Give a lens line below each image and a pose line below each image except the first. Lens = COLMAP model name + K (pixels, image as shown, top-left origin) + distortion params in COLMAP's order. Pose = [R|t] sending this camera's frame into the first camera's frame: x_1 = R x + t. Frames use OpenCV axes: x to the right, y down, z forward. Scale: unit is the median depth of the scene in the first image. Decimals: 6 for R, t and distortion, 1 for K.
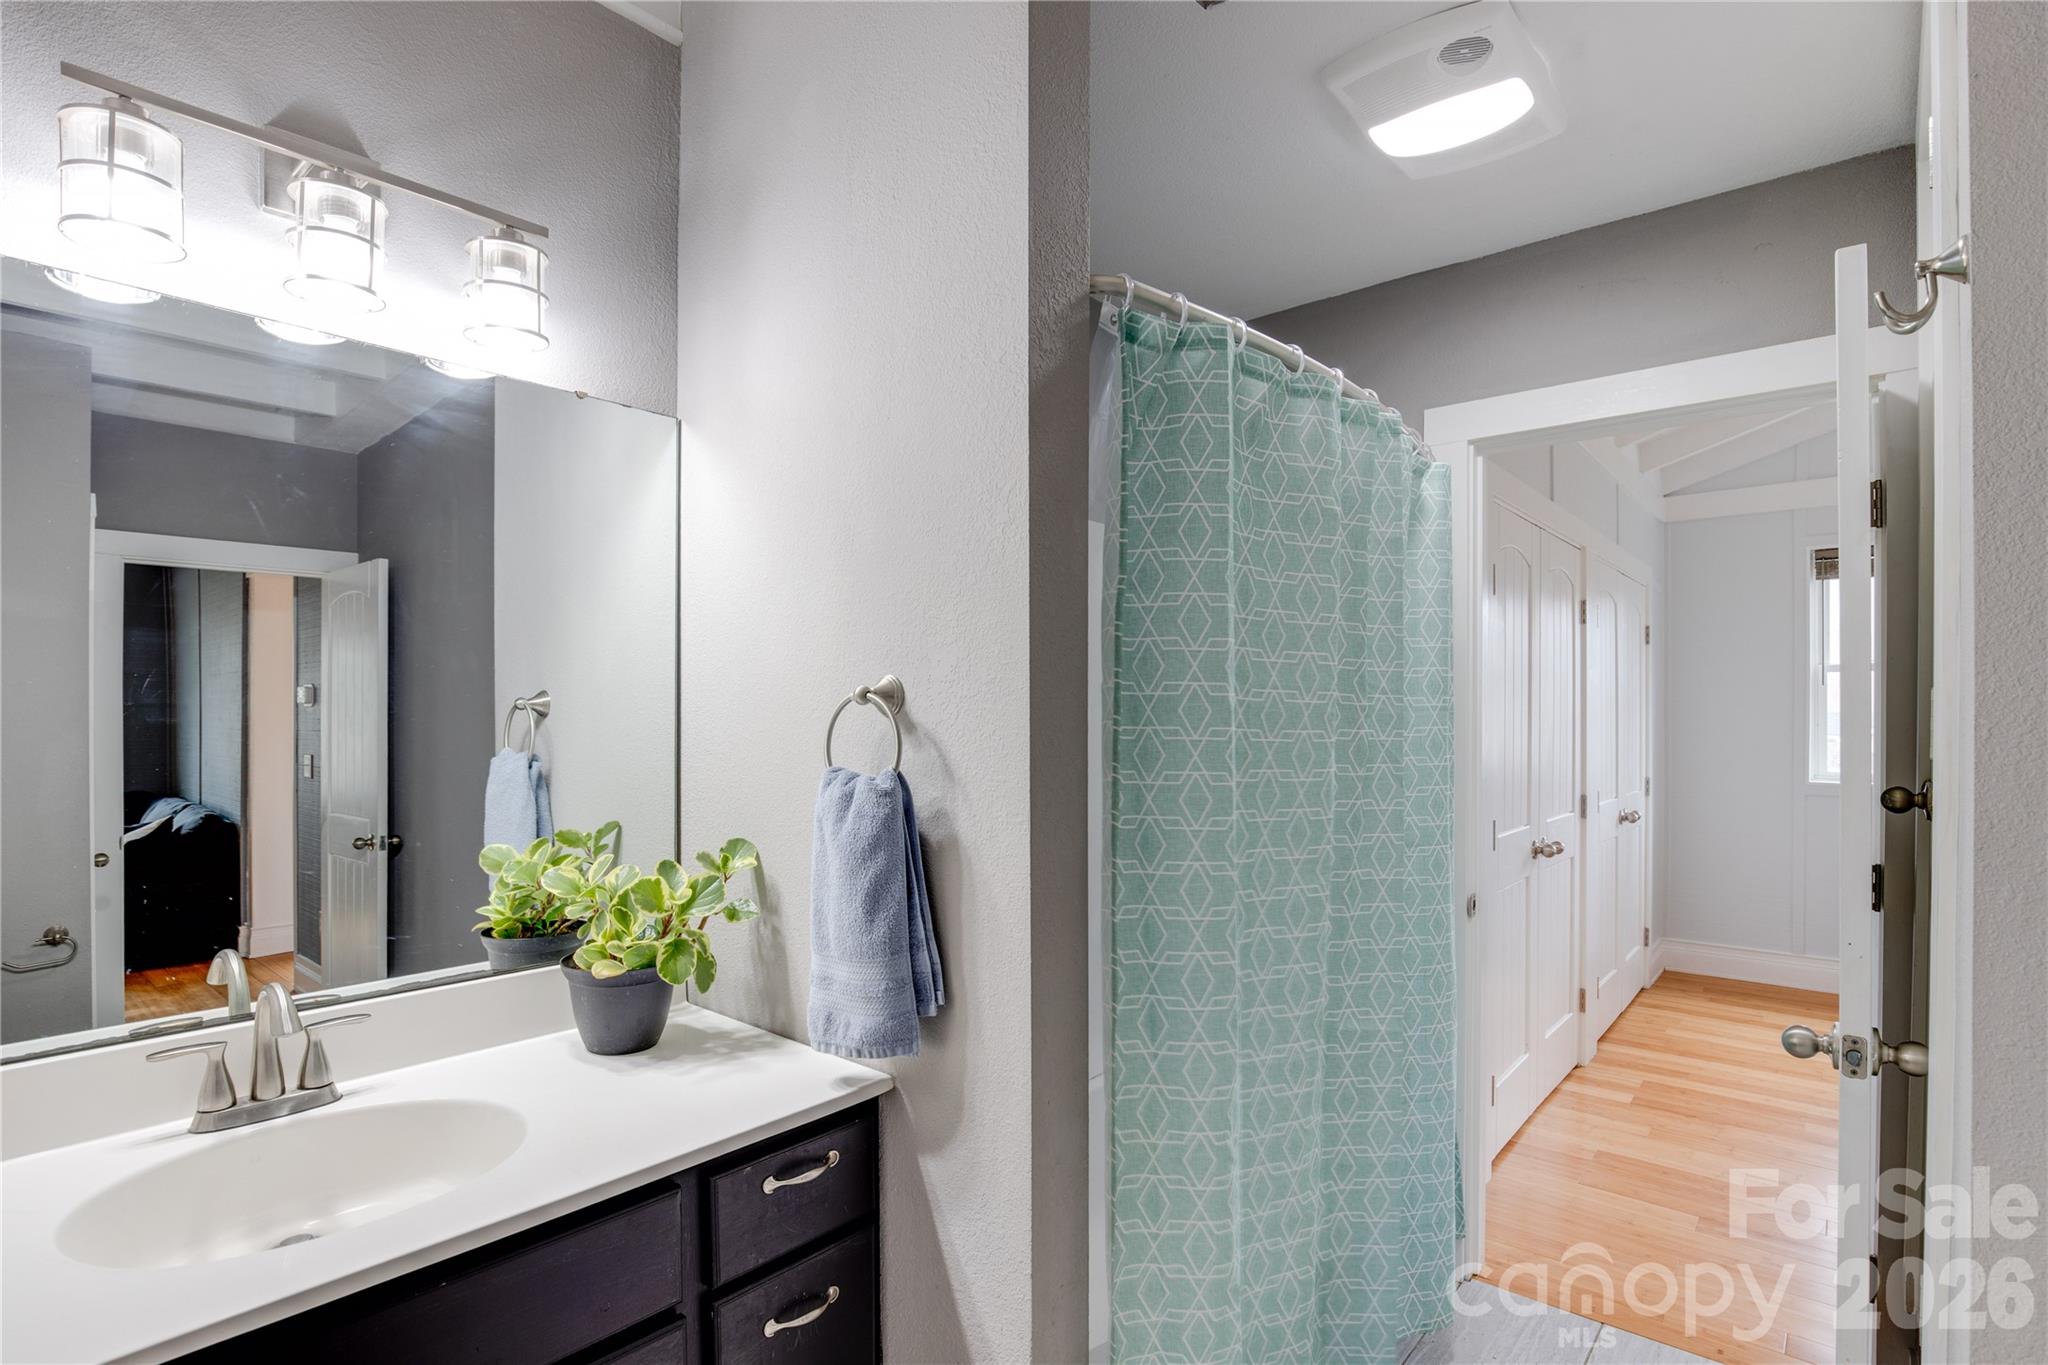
lens RADIAL K [[987.8, 0, 1030.8], [0, 987.8, 724.7], [0, 0, 1]] dist [0.000271, 0.000018]
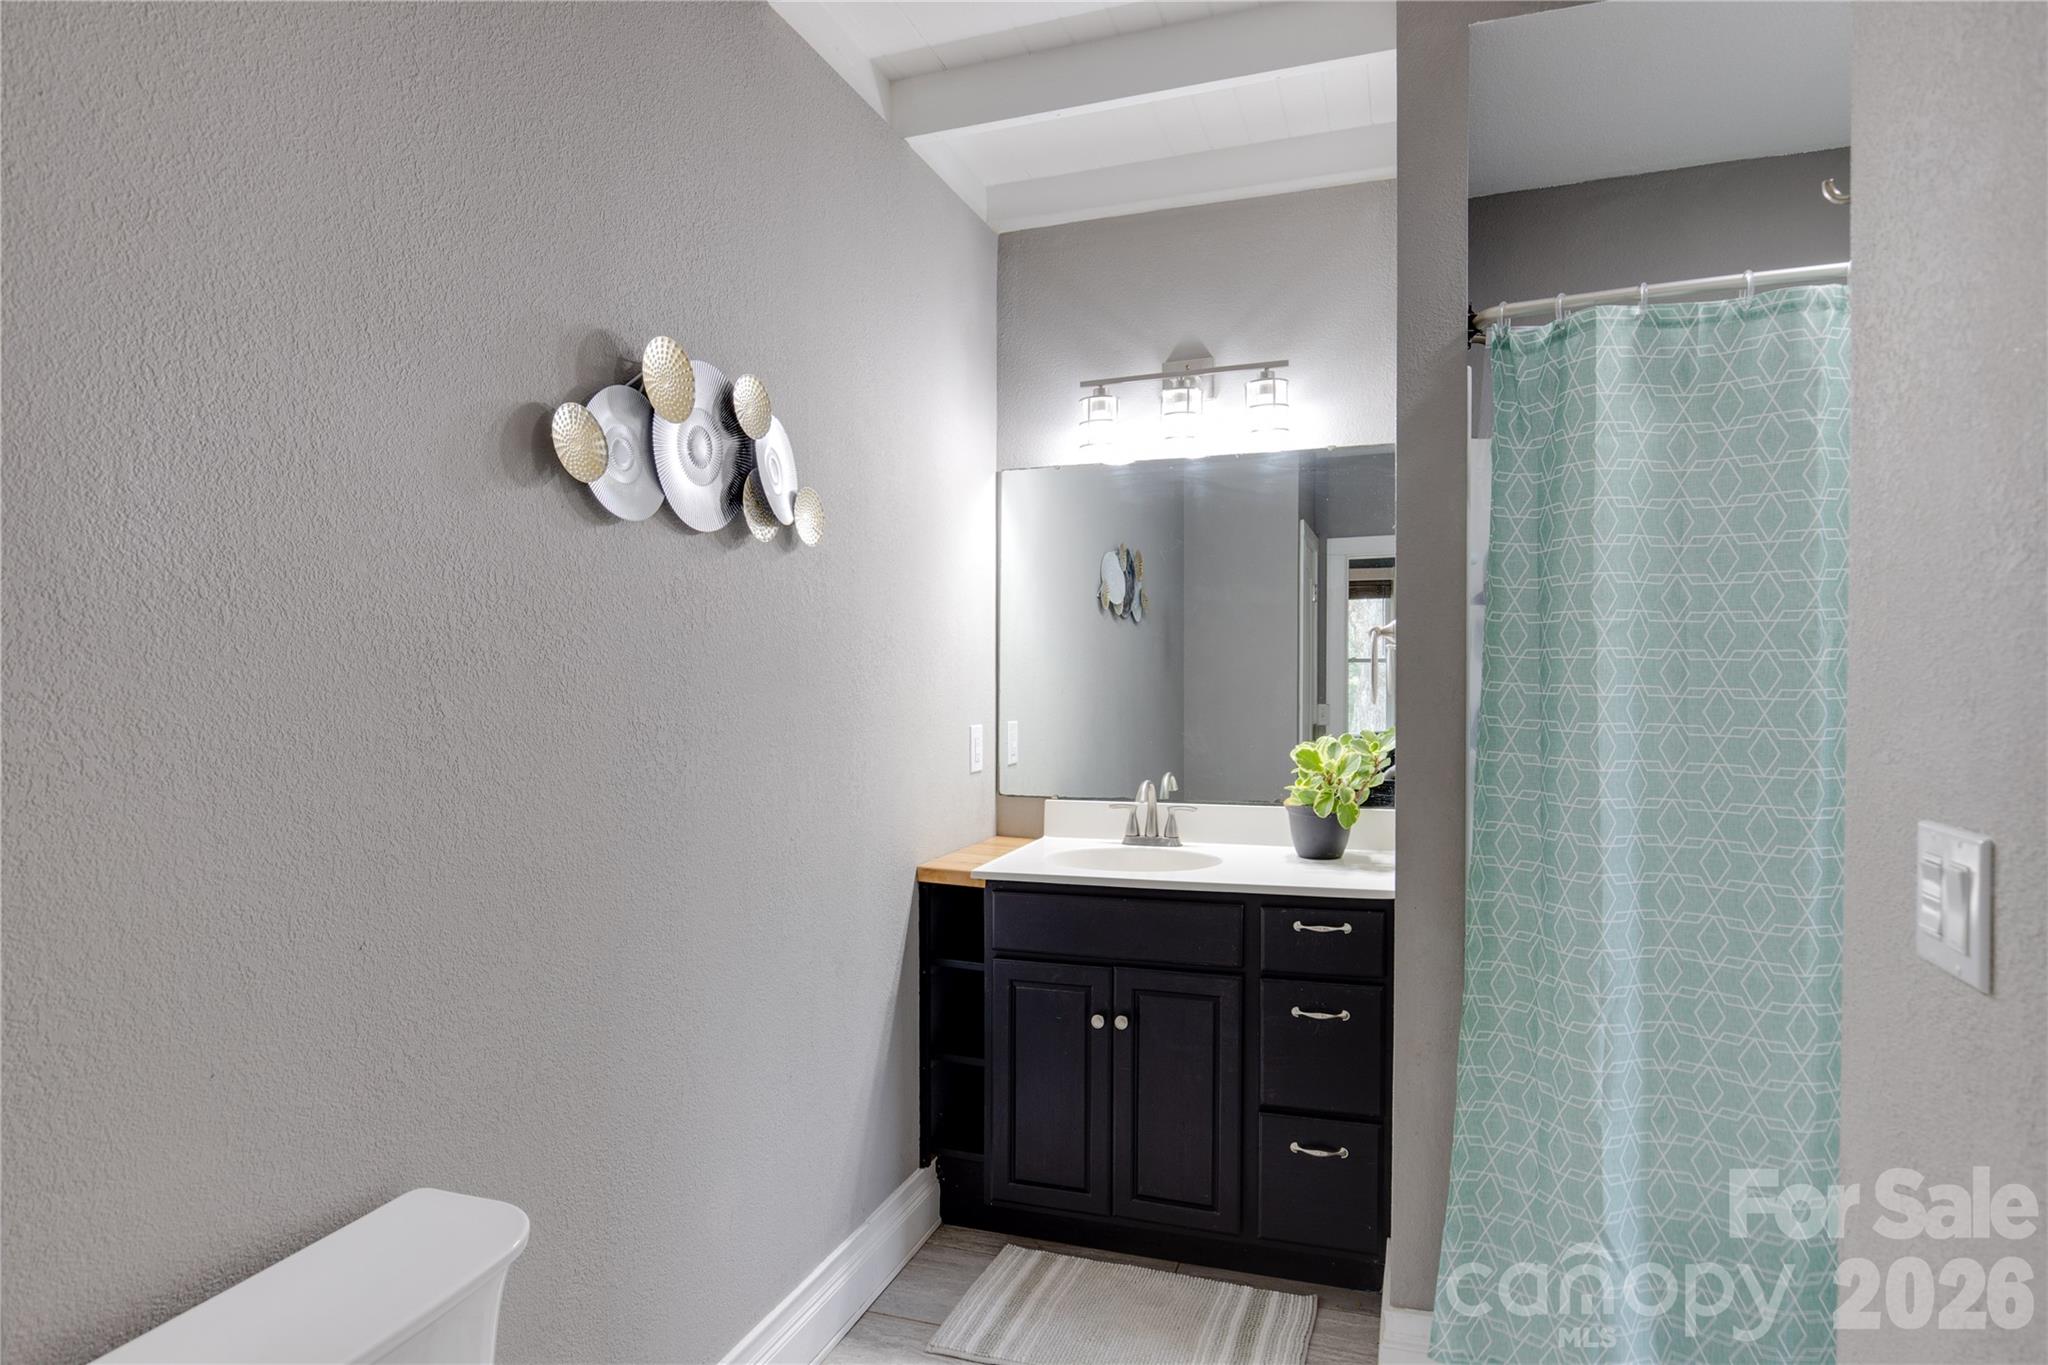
lens RADIAL K [[966.1, 0, 988.3], [0, 966.1, 678.2], [0, 0, 1]] dist [-0.031348, 0.000745]
pose [[0.387359, 0.000809, -0.921929, 0.953729], [0.004053, 0.999988, 0.002580, 0.033101], [0.921920, -0.004736, 0.387351, -0.111188]]
